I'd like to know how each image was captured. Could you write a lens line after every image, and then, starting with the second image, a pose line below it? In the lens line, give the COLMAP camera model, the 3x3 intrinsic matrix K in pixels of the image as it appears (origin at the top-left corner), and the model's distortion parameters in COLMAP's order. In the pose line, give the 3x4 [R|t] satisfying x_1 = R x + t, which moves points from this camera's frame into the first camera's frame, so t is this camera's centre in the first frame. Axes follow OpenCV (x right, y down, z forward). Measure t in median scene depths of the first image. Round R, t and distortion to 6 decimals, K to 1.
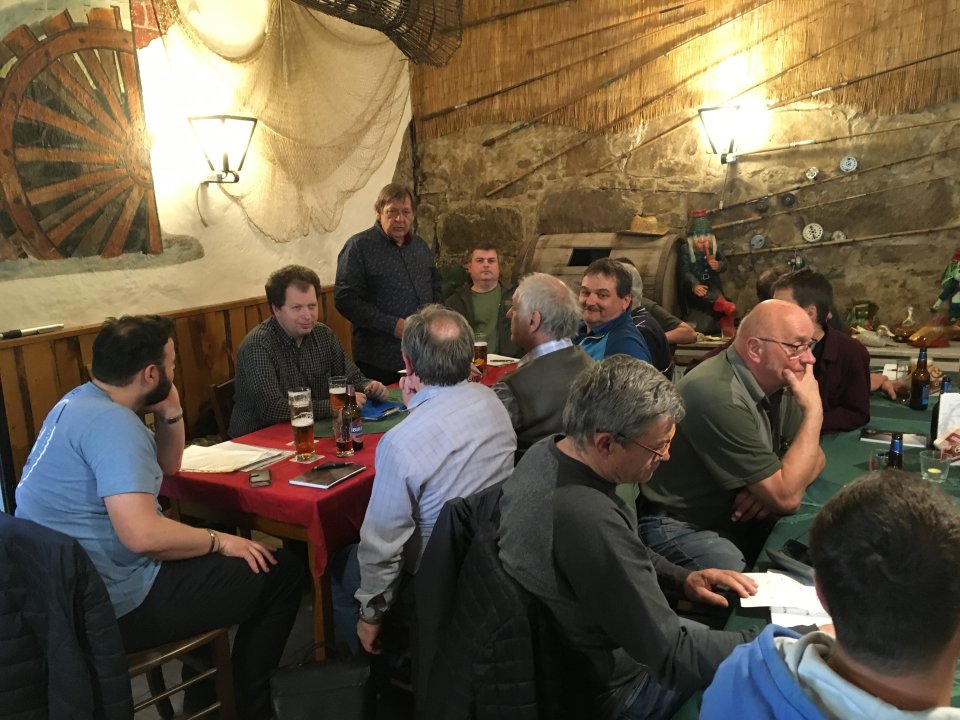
lens RADIAL K [[818.7, 0, 484.1], [0, 818.7, 362.1], [0, 0, 1]] dist [0.080264, -0.114673]
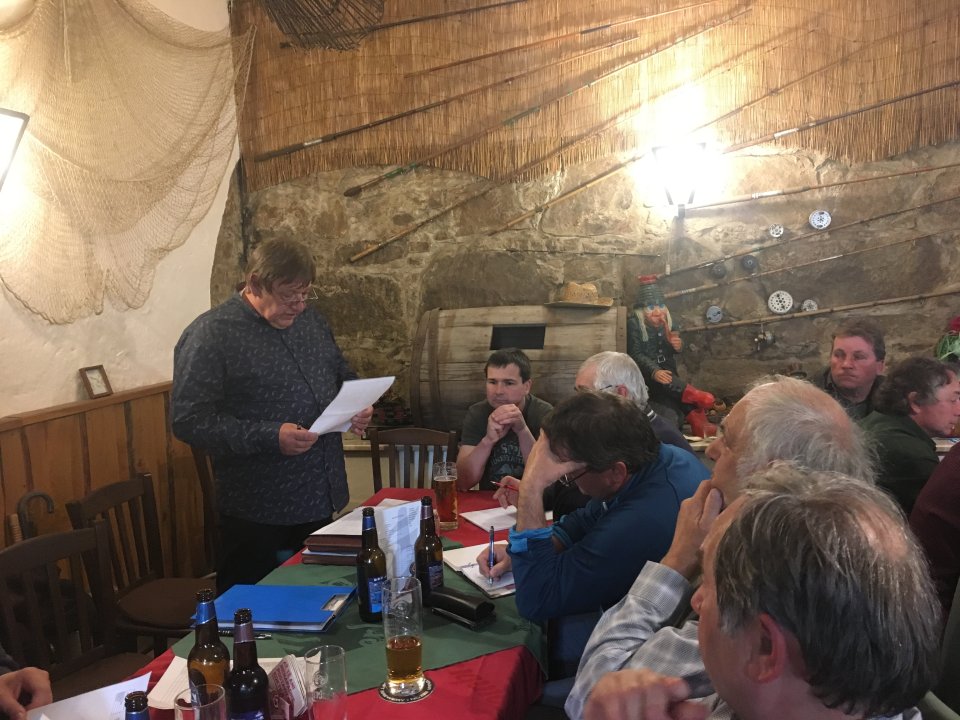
lens RADIAL K [[818.7, 0, 484.1], [0, 818.7, 362.1], [0, 0, 1]] dist [0.080264, -0.114673]
pose [[0.956138, -0.030112, 0.291365, -0.117568], [0.060996, 0.993364, -0.097501, -0.034336], [-0.286496, 0.110997, 0.951630, 0.300190]]
